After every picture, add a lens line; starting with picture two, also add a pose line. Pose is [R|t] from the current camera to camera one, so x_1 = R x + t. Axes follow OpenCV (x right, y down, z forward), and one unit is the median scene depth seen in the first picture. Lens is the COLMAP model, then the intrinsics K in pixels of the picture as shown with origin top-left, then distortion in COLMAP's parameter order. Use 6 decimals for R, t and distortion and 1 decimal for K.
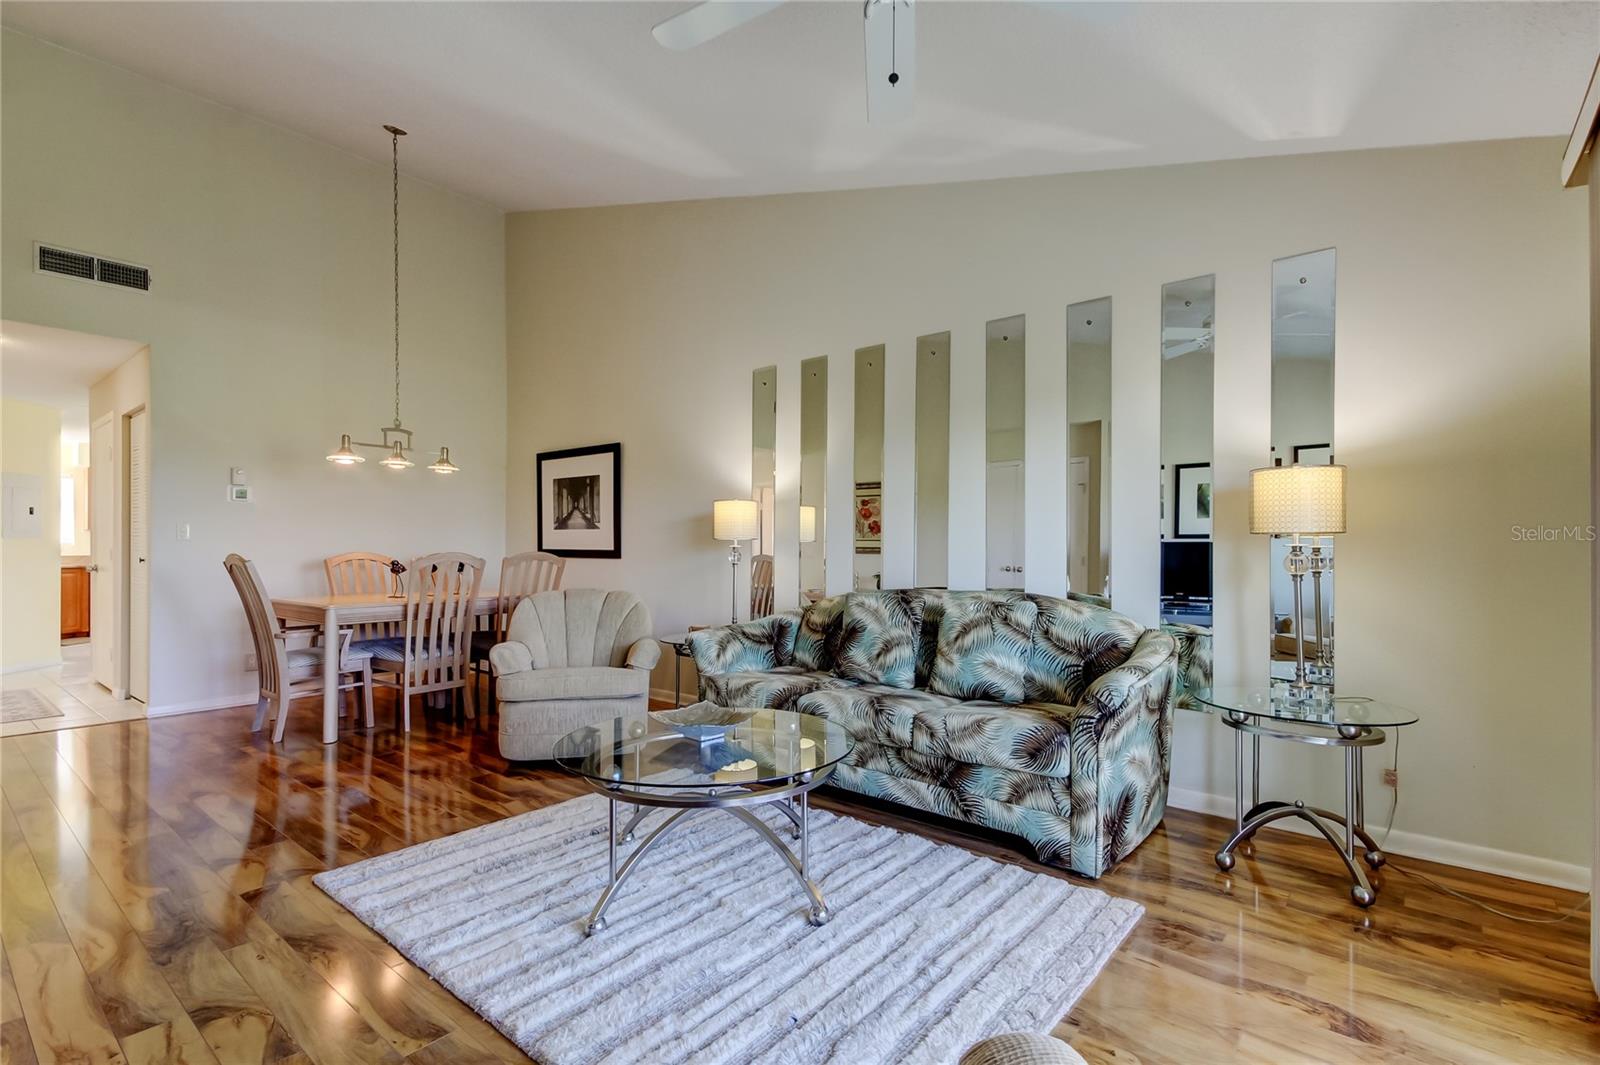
lens RADIAL K [[742.3, 0, 840.5], [0, 742.3, 550.9], [0, 0, 1]] dist [0.021488, -0.008883]
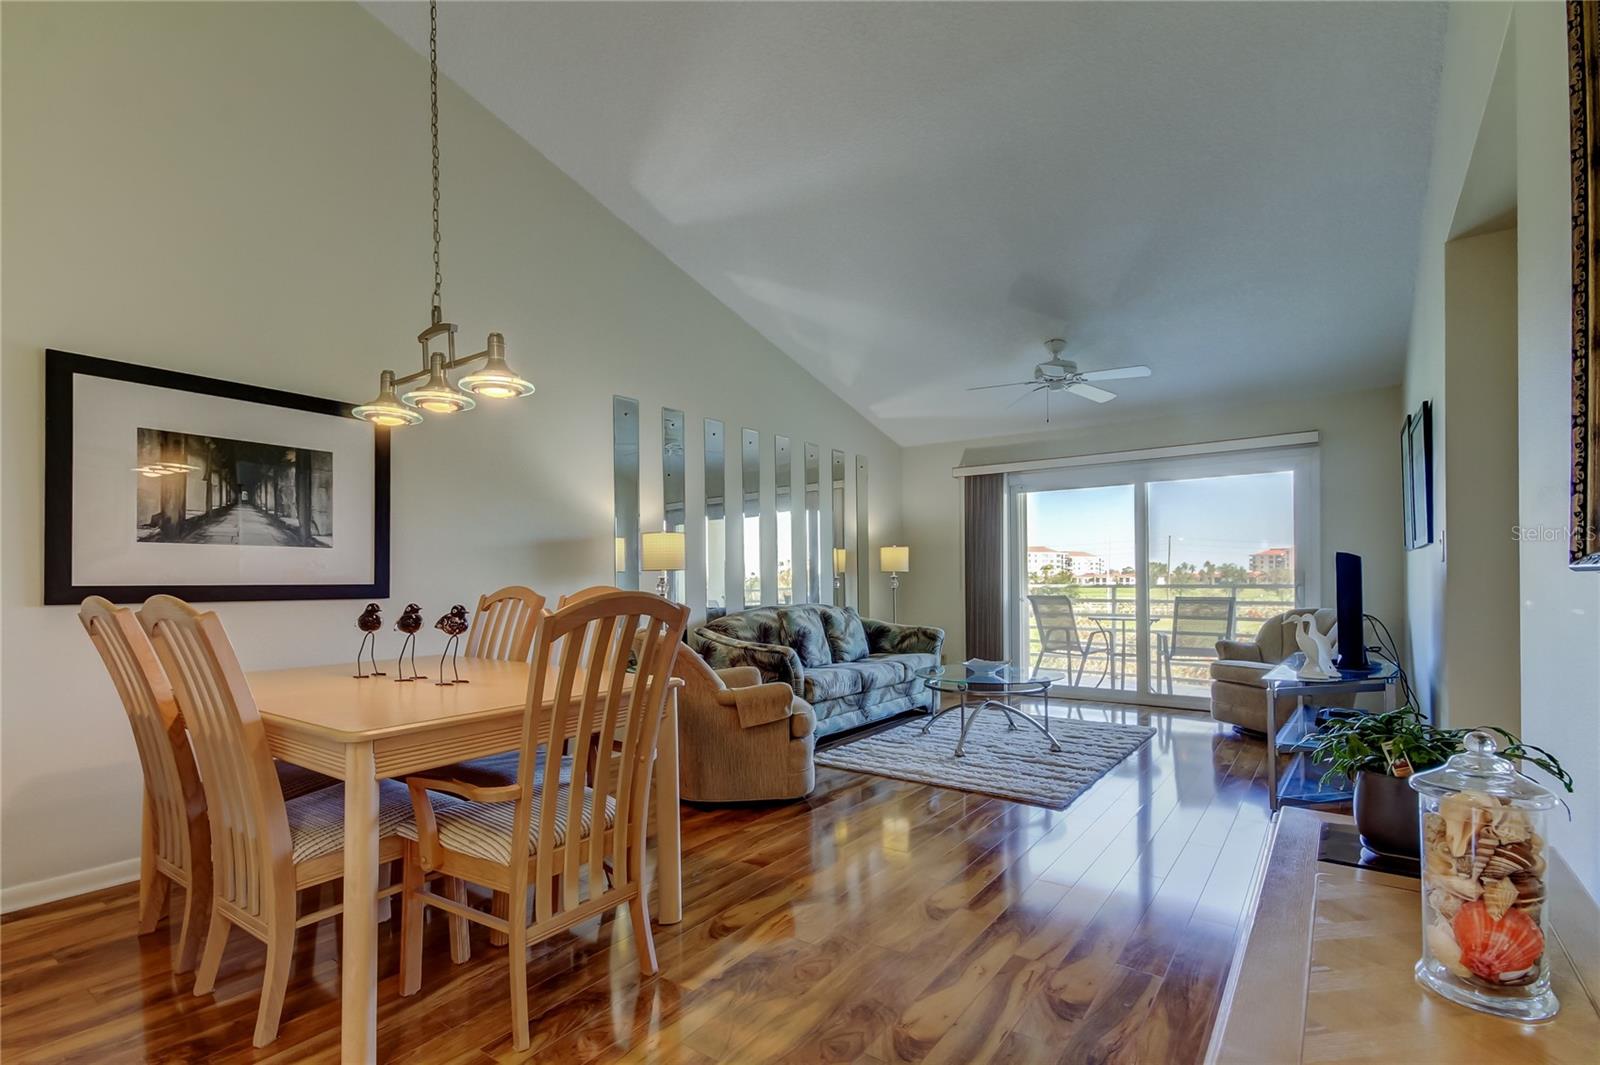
lens RADIAL K [[742.3, 0, 829.2], [0, 742.3, 570.1], [0, 0, 1]] dist [0.021488, -0.008883]
pose [[-0.074948, 0.015958, 0.997060, -1.039742], [0.016775, 0.999751, -0.014740, 0.002803], [-0.997046, 0.015621, -0.075197, 0.750116]]
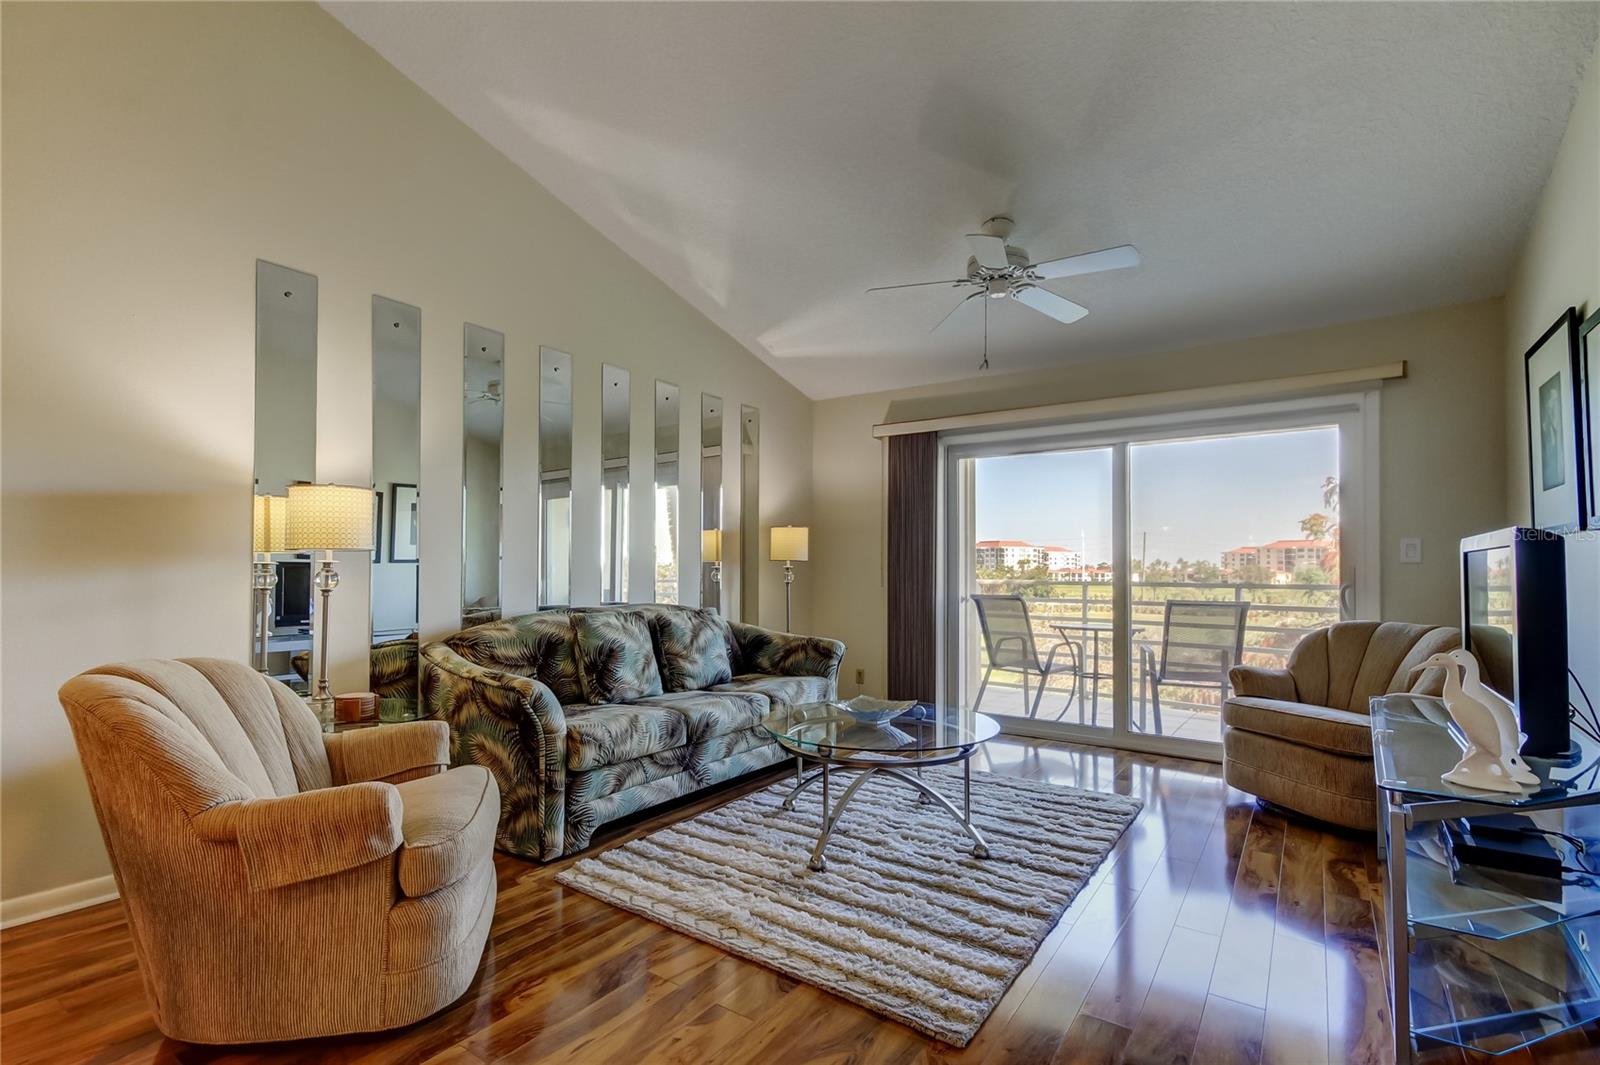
lens RADIAL K [[742.3, 0, 809.1], [0, 742.3, 551.7], [0, 0, 1]] dist [0.021488, -0.008883]
pose [[-0.082470, 0.028719, 0.996180, -0.655313], [0.003427, 0.999587, -0.028534, 0.005281], [-0.996588, 0.001060, -0.082534, 0.561543]]
